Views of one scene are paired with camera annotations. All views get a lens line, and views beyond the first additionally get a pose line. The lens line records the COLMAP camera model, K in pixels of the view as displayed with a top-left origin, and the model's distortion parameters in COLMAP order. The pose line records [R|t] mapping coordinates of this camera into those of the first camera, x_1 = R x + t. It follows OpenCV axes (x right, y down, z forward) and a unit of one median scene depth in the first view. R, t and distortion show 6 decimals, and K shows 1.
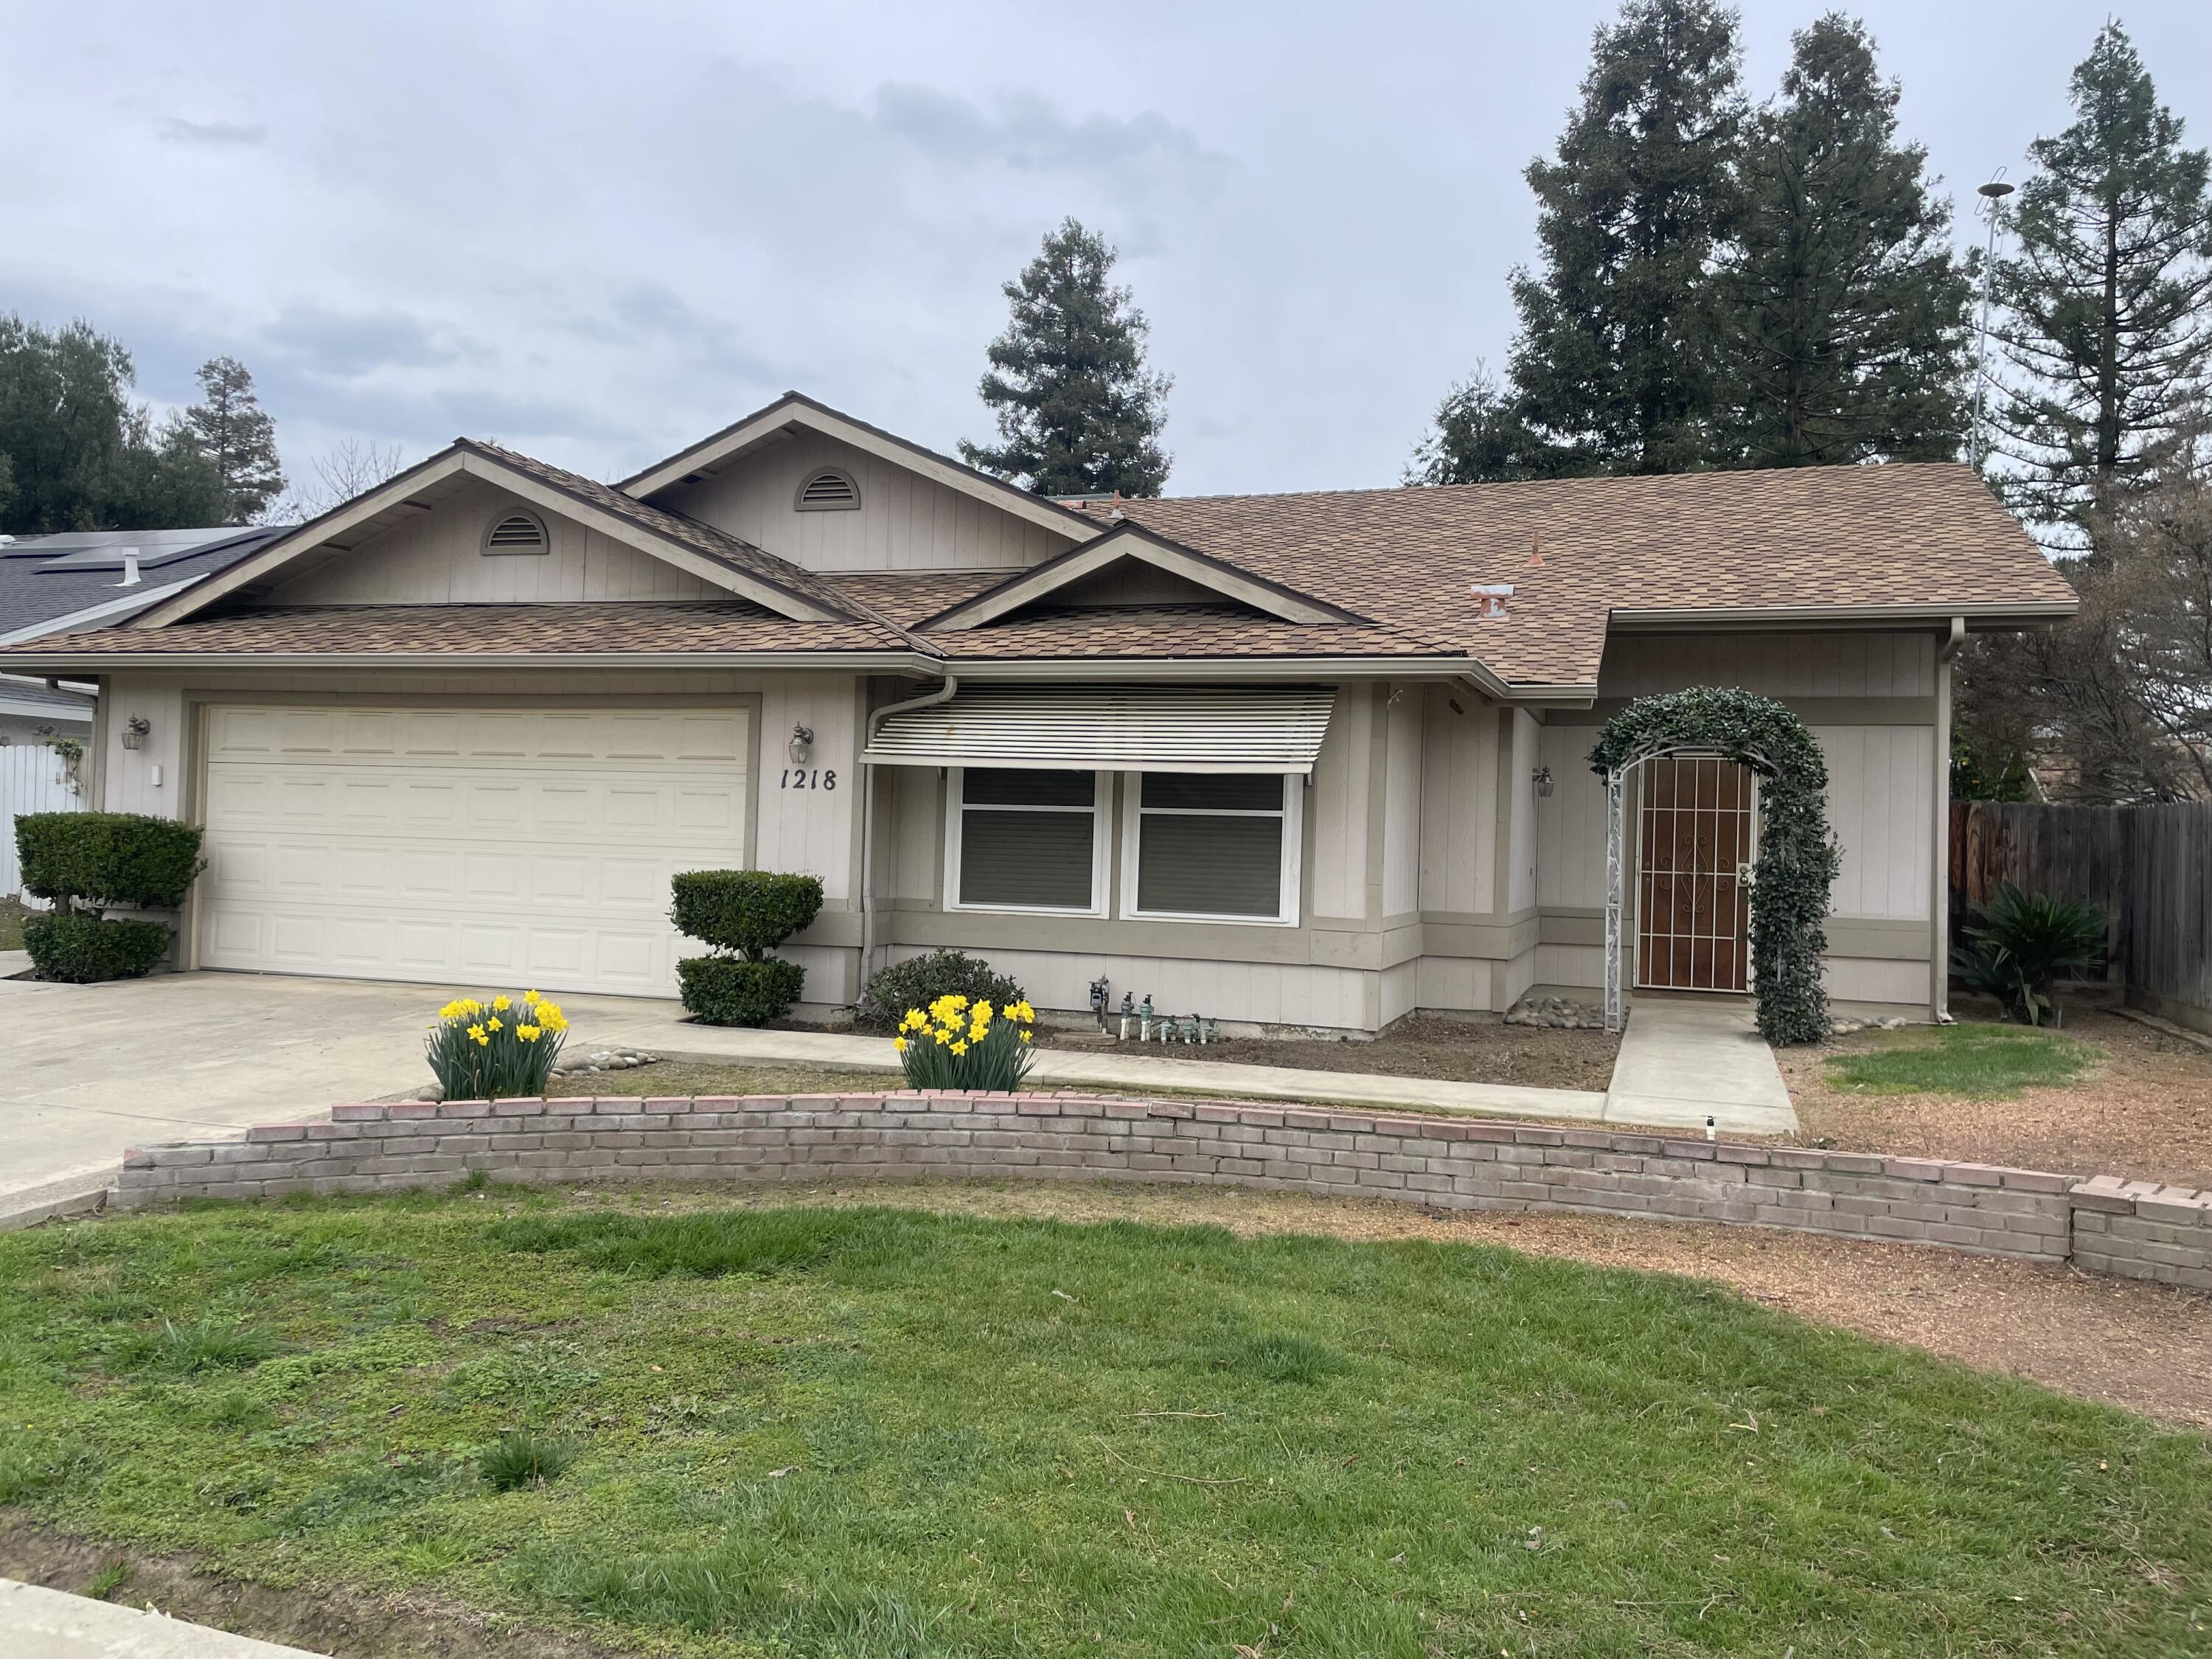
lens RADIAL K [[1678.1, 0, 1089.0], [0, 1678.1, 835.3], [0, 0, 1]] dist [0.083425, -0.101144]
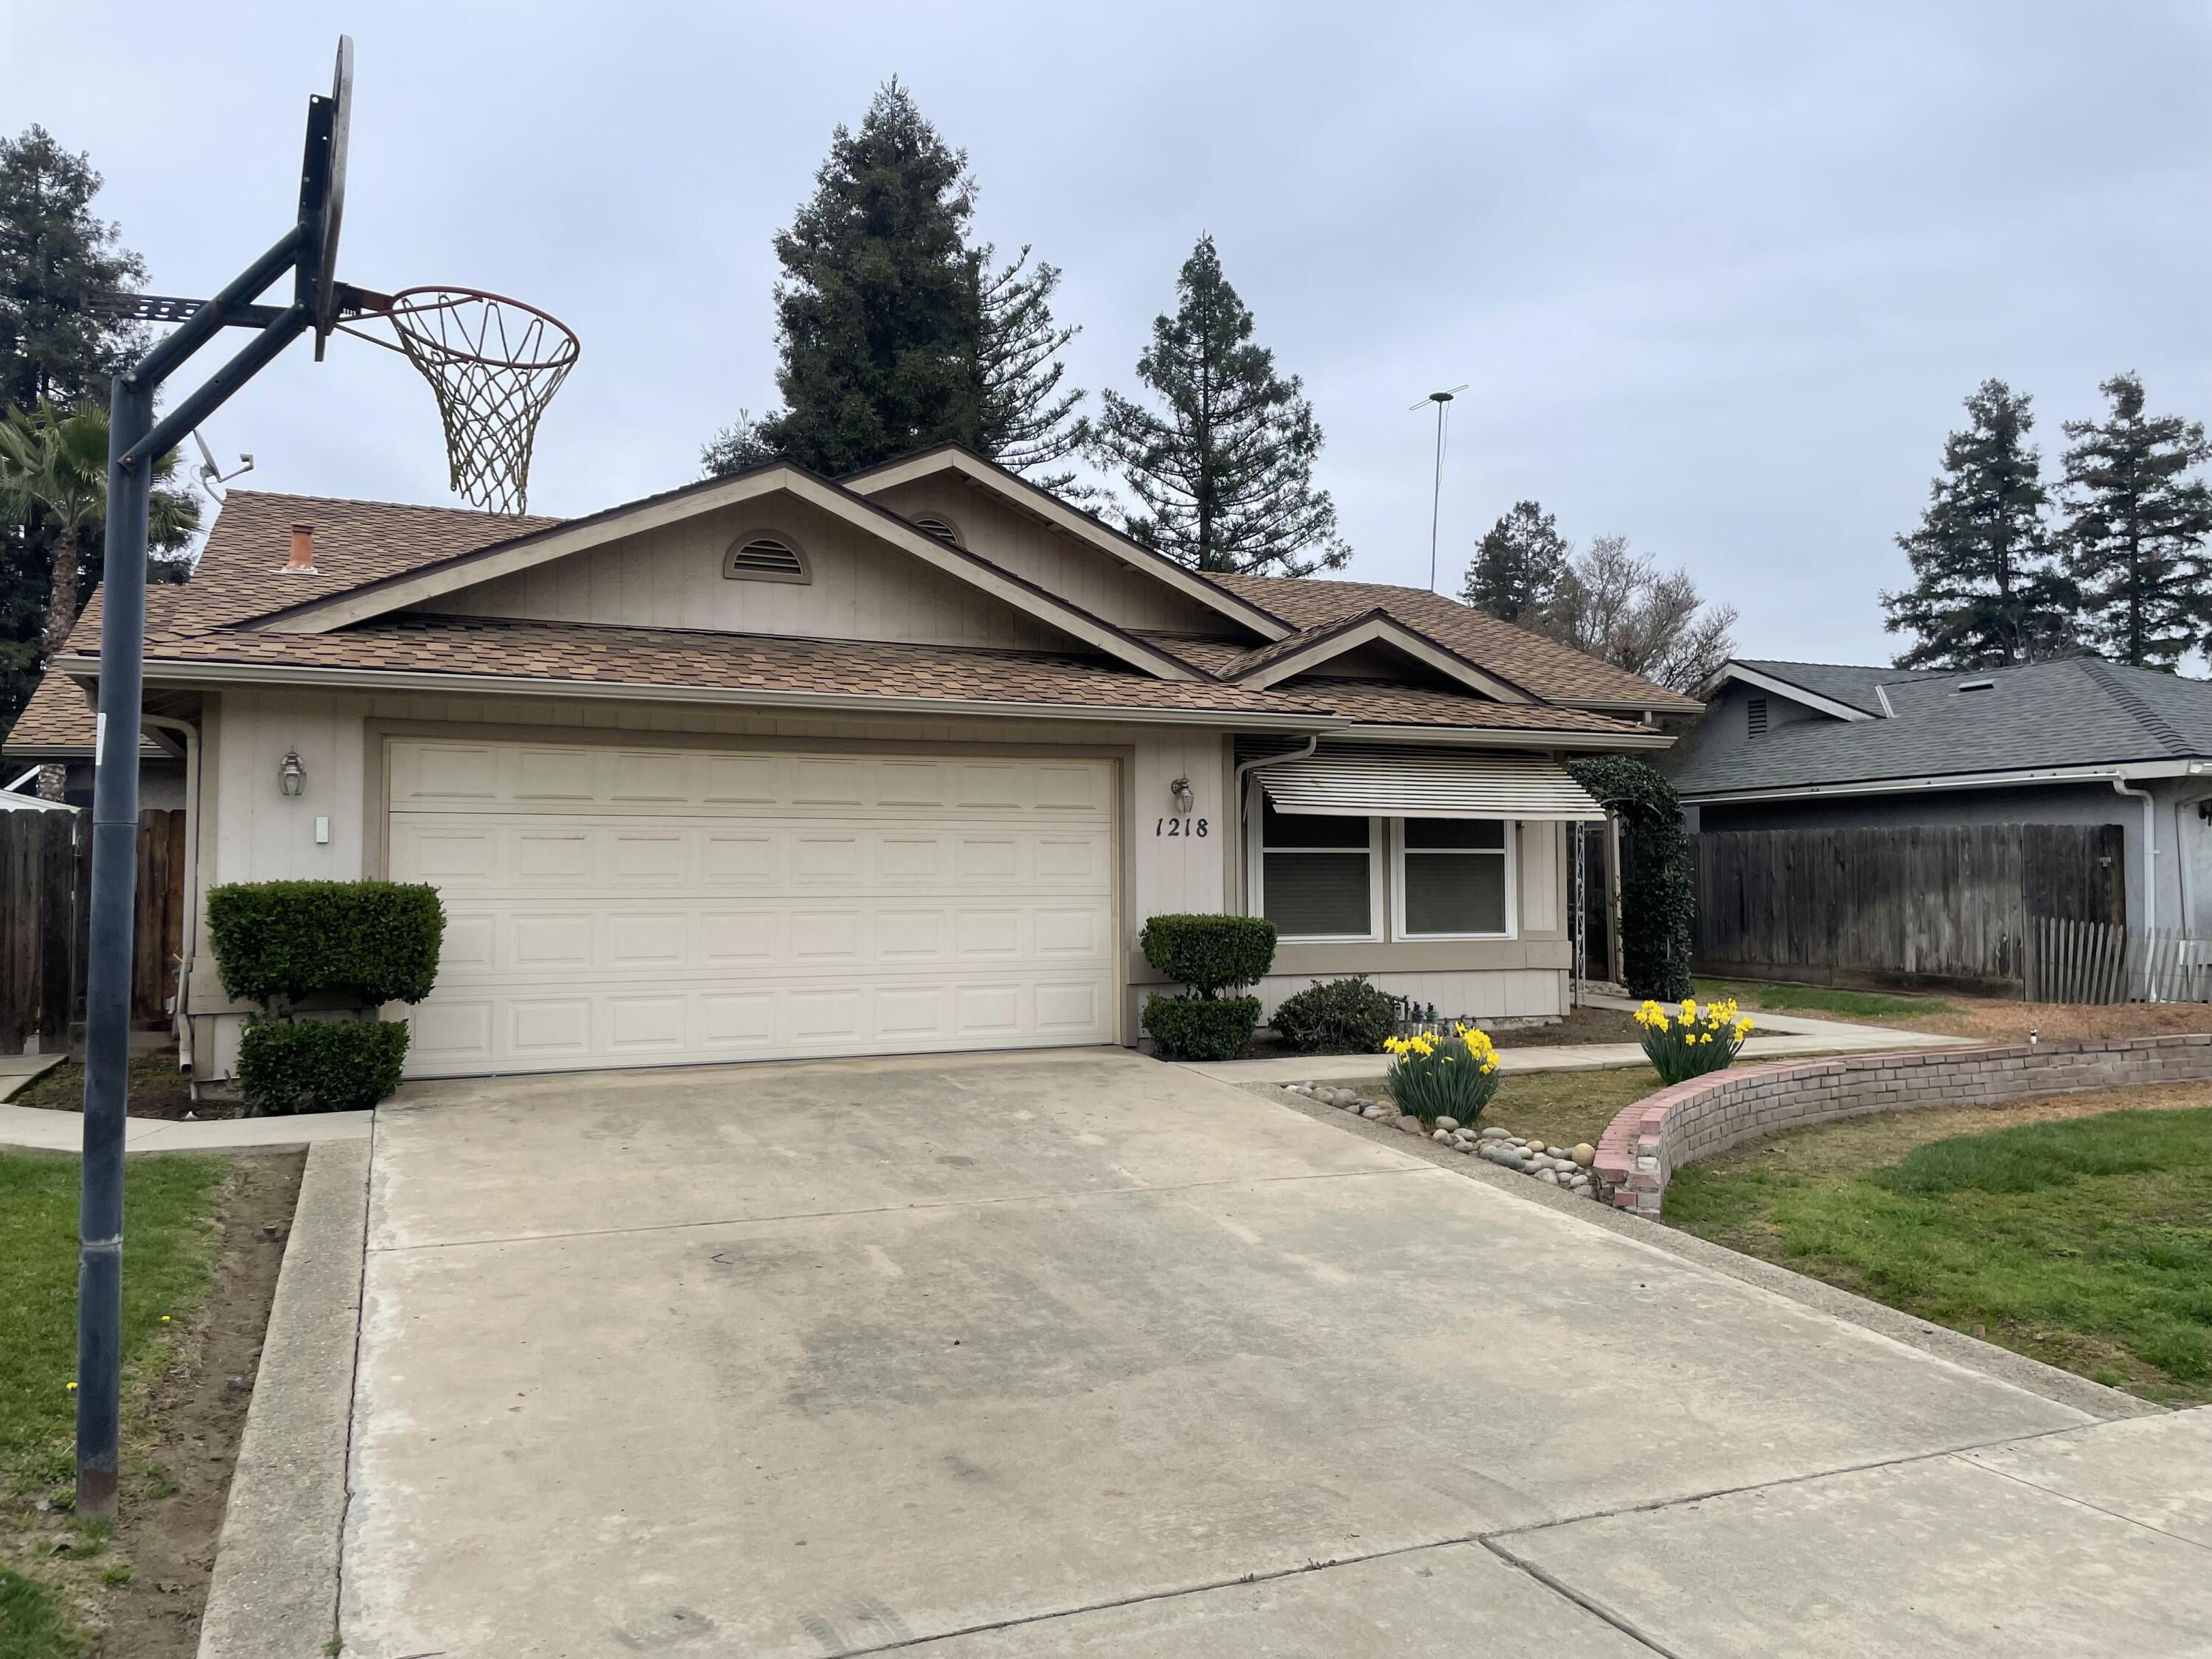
lens RADIAL K [[1678.1, 0, 1111.6], [0, 1678.1, 832.1], [0, 0, 1]] dist [0.083425, -0.101144]
pose [[0.738972, -0.012163, 0.673627, -0.827021], [0.023315, 0.999700, -0.007527, -0.020953], [-0.673333, 0.021268, 0.739033, 0.217838]]
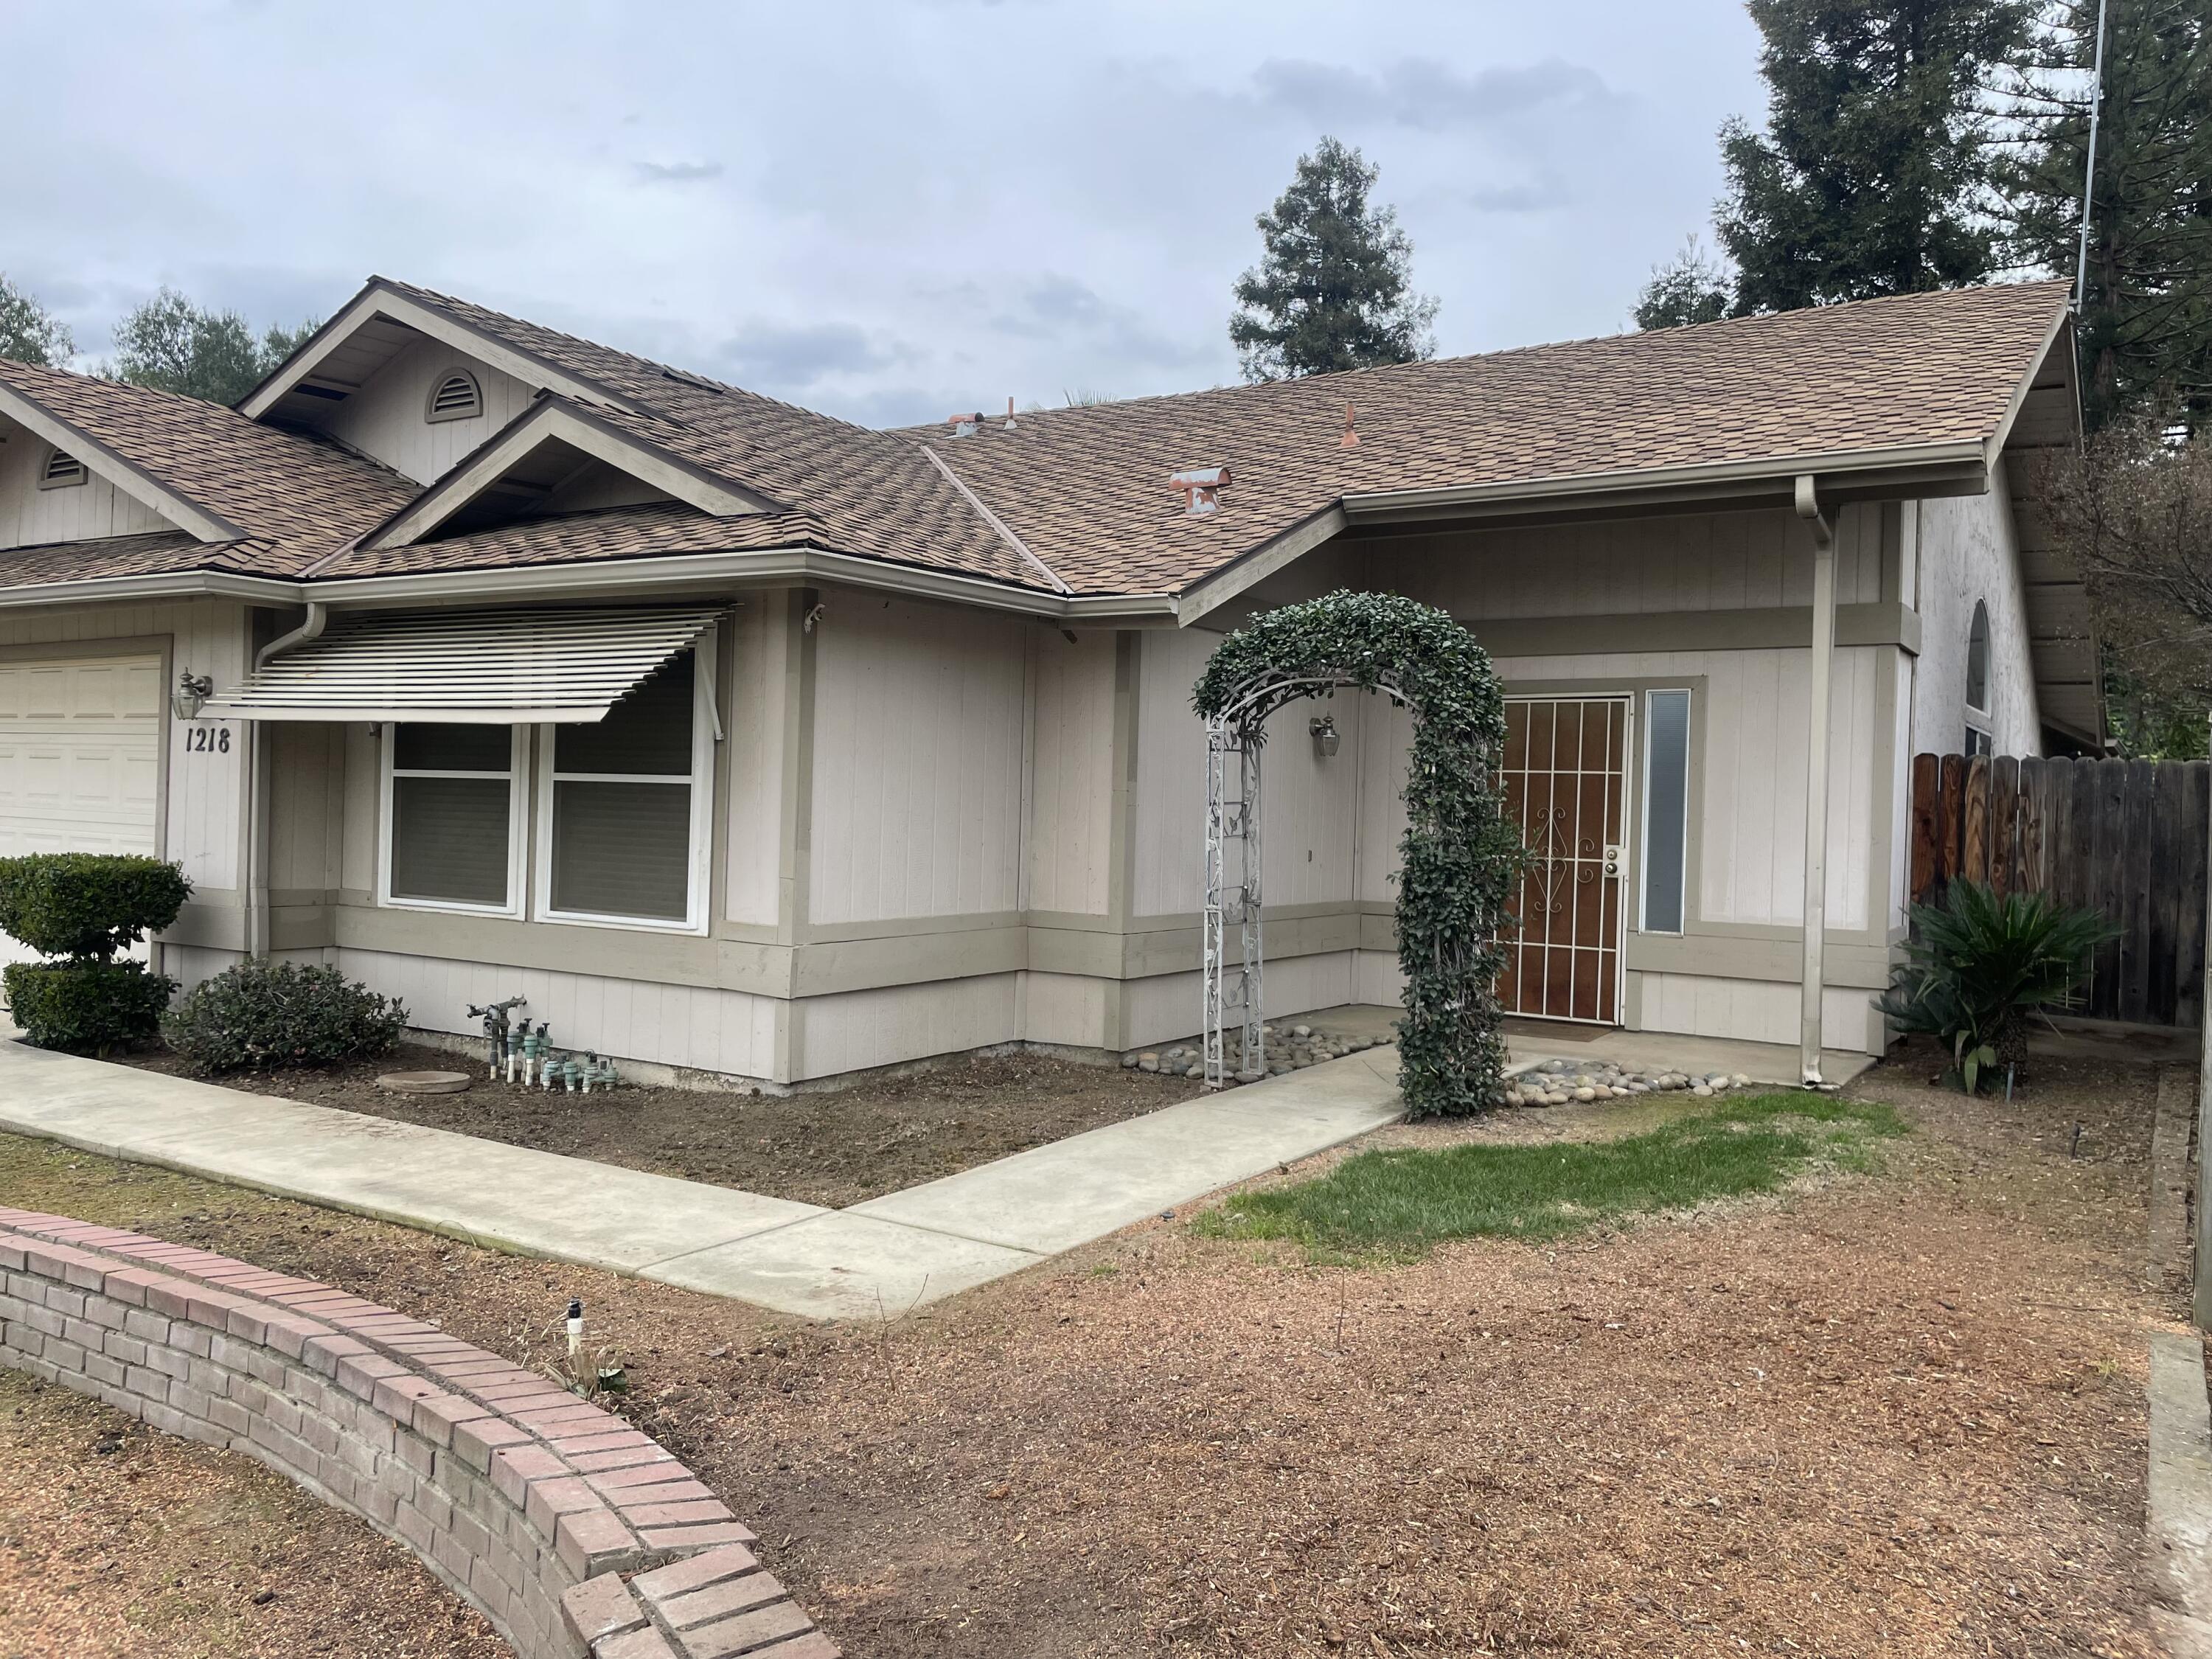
lens RADIAL K [[1678.1, 0, 1070.3], [0, 1678.1, 834.8], [0, 0, 1]] dist [0.083425, -0.101144]
pose [[0.967268, 0.000340, -0.253755, 0.392512], [0.003712, 0.999873, 0.015488, 0.000552], [0.253728, -0.015923, 0.967144, 0.288075]]
